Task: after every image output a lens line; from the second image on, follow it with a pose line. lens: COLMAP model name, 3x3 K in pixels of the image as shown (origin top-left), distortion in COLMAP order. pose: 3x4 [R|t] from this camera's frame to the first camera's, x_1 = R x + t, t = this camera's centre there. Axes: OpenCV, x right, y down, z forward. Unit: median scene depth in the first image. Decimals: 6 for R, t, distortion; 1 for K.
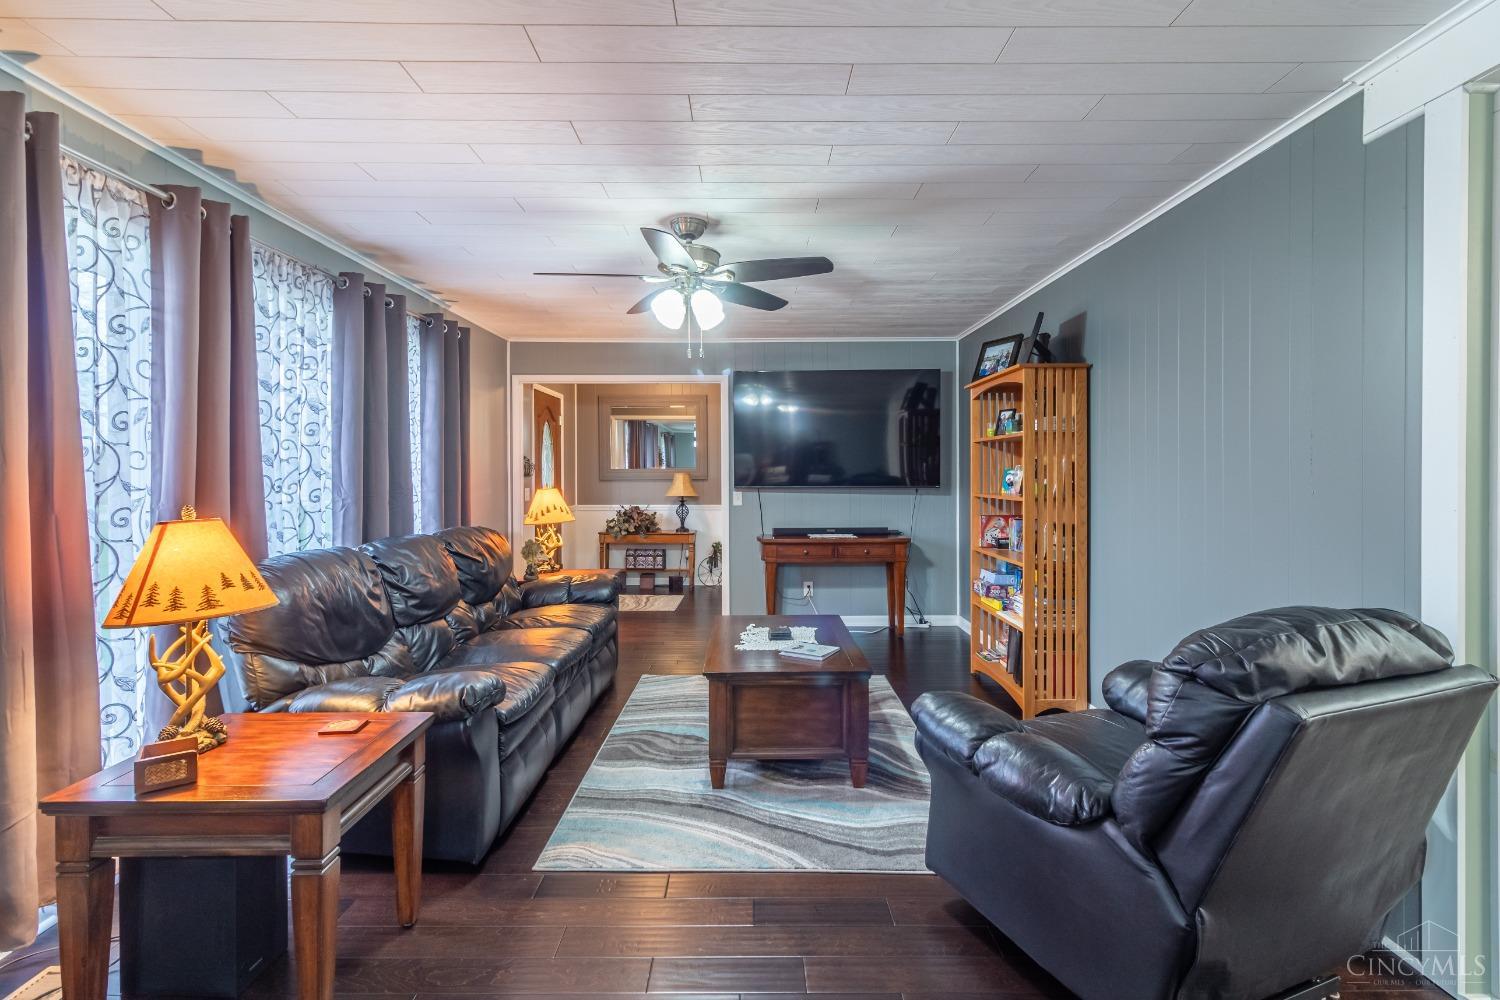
lens RADIAL K [[687.9, 0, 753.7], [0, 687.9, 478.7], [0, 0, 1]] dist [0.002449, 0.000537]
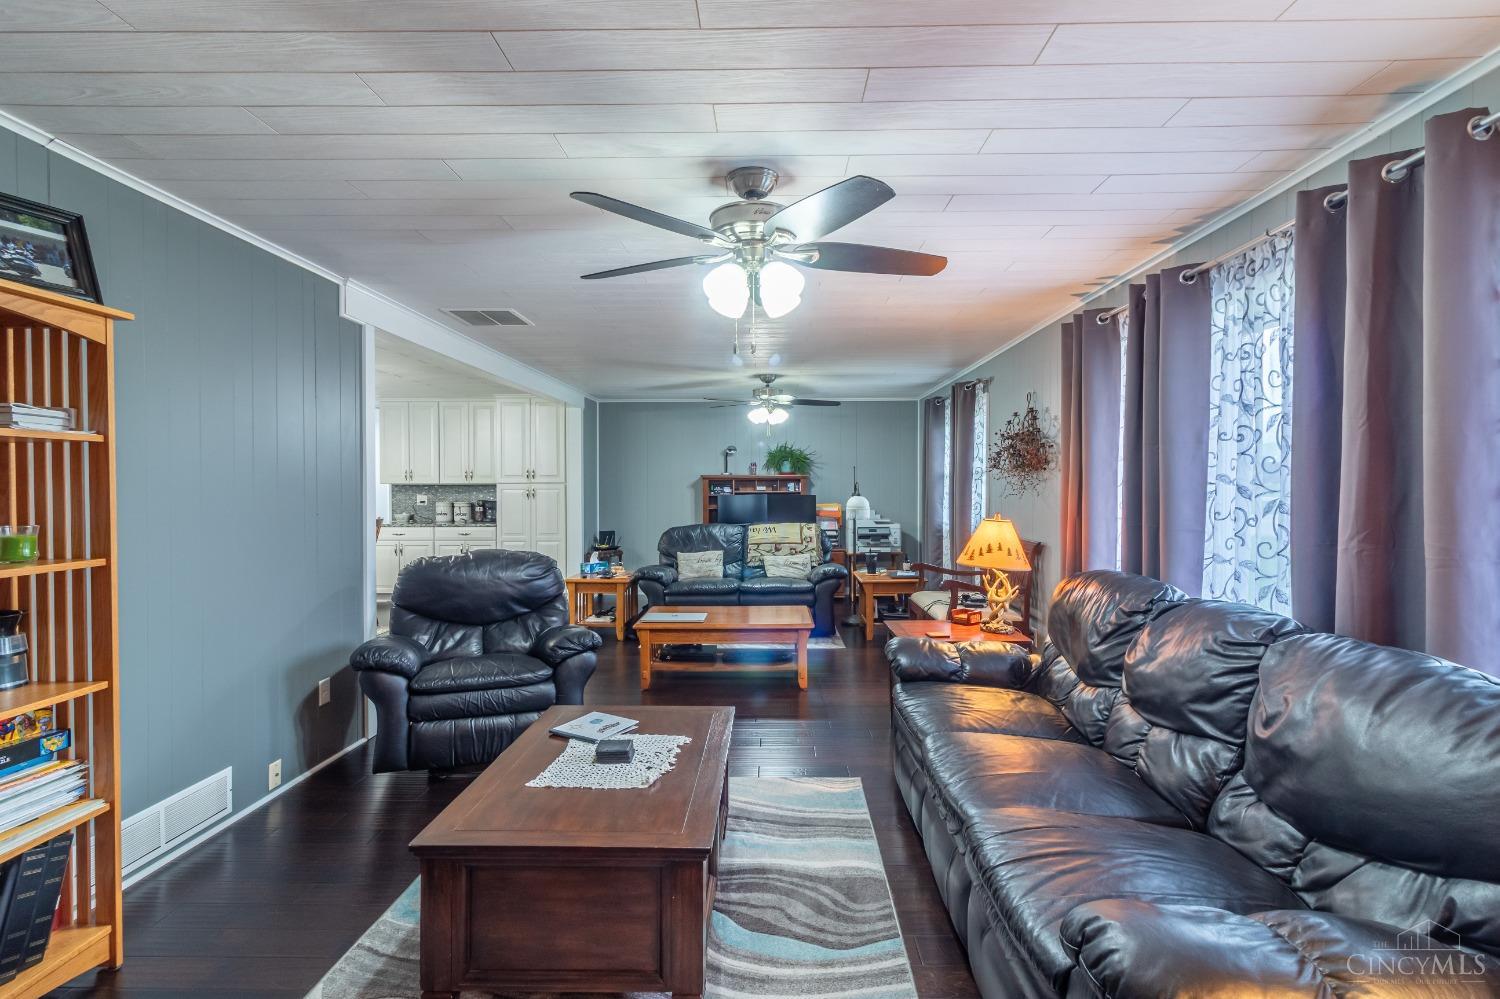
lens RADIAL K [[739.7, 0, 750.0], [0, 739.7, 499.5], [0, 0, 1]] dist [0.003156, -0.000273]
pose [[-0.999002, 0.007696, 0.043992, -0.125848], [0.009040, 0.999496, 0.030435, -0.059853], [-0.043736, 0.030802, -0.998568, 1.981612]]
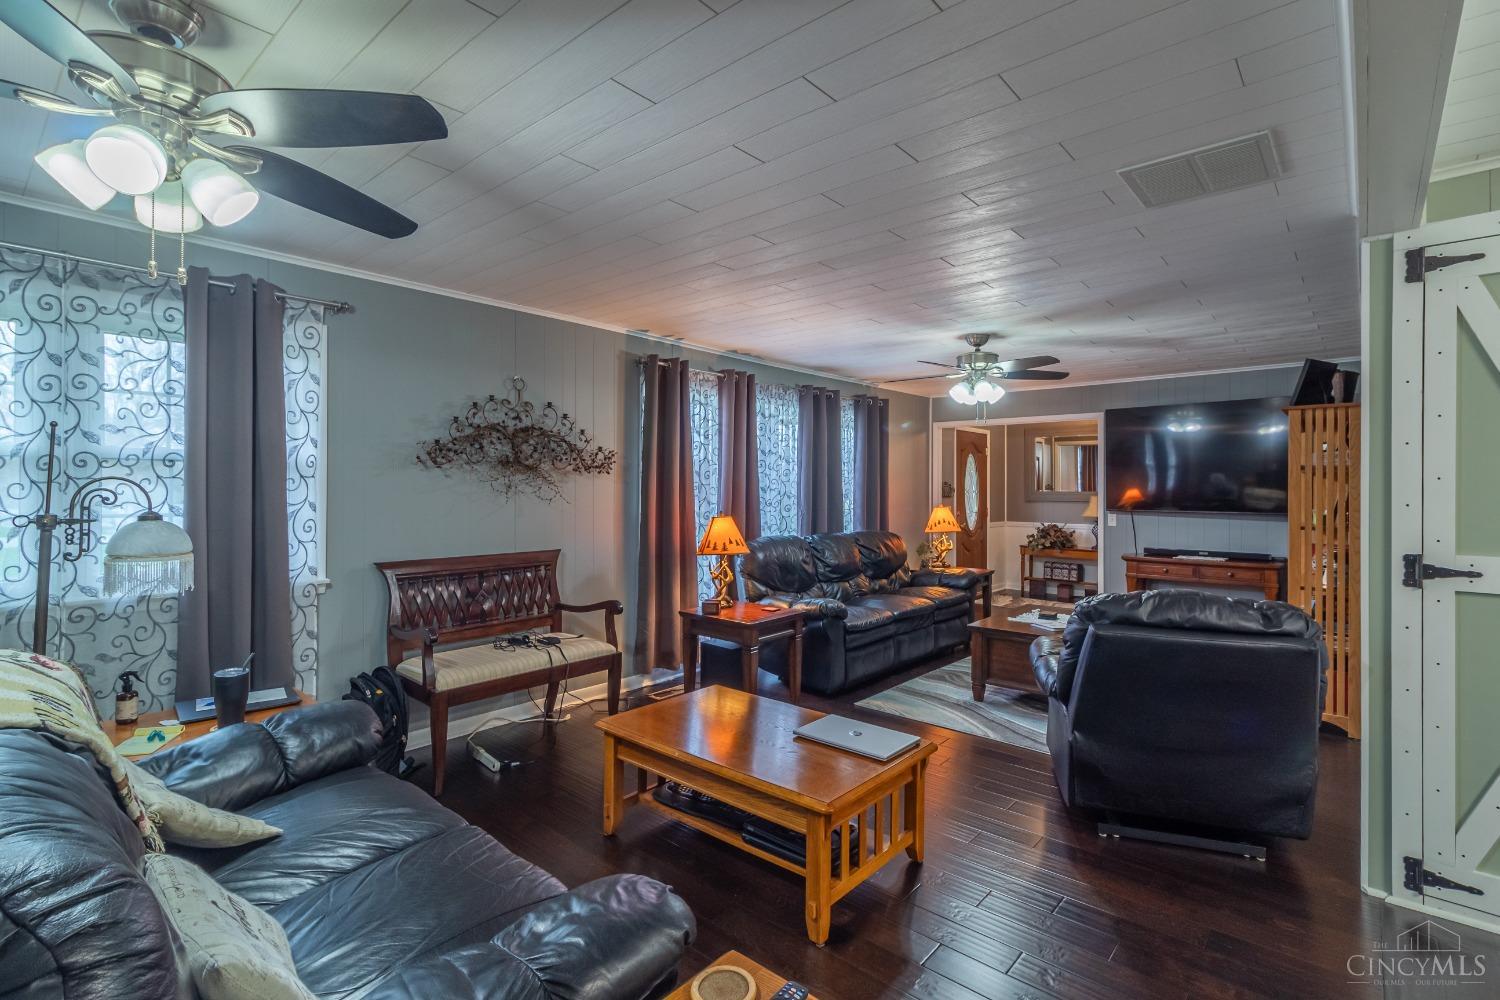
lens RADIAL K [[701.7, 0, 750.0], [0, 701.7, 500.0], [0, 0, 1]] dist [0.002189, 0.000196]
pose [[0.742104, 0.017218, -0.670064, 0.593837], [-0.012520, 0.999852, 0.011827, -0.020148], [0.670168, -0.000388, 0.742209, -0.507595]]
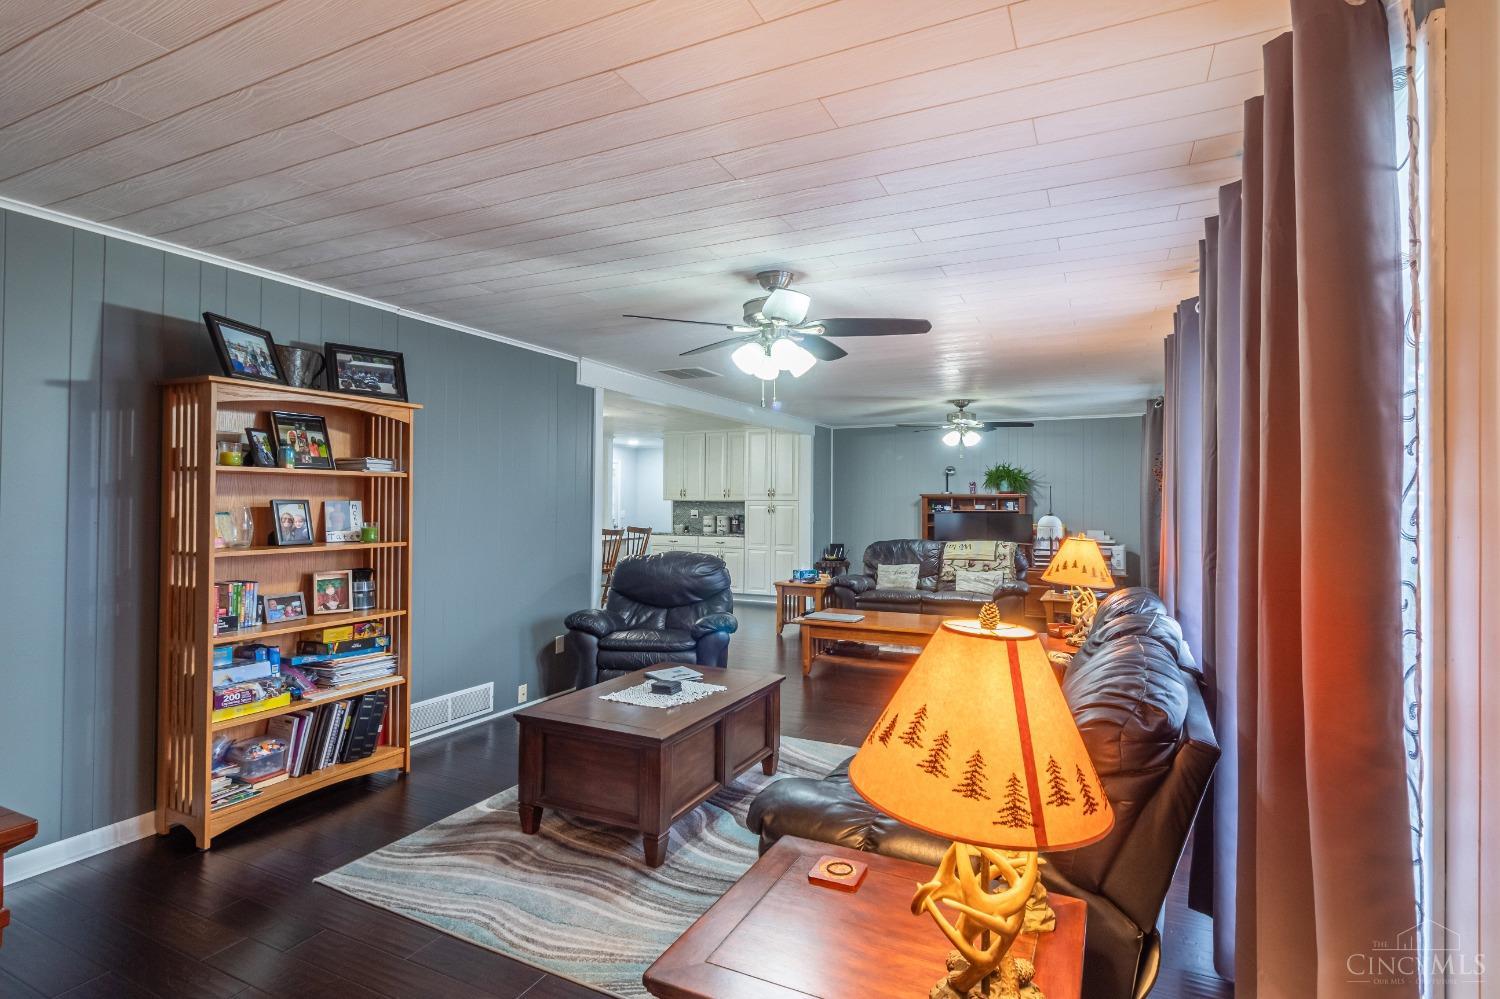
lens RADIAL K [[739.7, 0, 750.0], [0, 739.7, 499.5], [0, 0, 1]] dist [0.003156, -0.000273]
pose [[-0.888139, 0.003140, 0.459565, -0.595618], [0.005537, 0.999977, 0.003869, -0.062178], [-0.459542, 0.005981, -0.888136, 2.164610]]
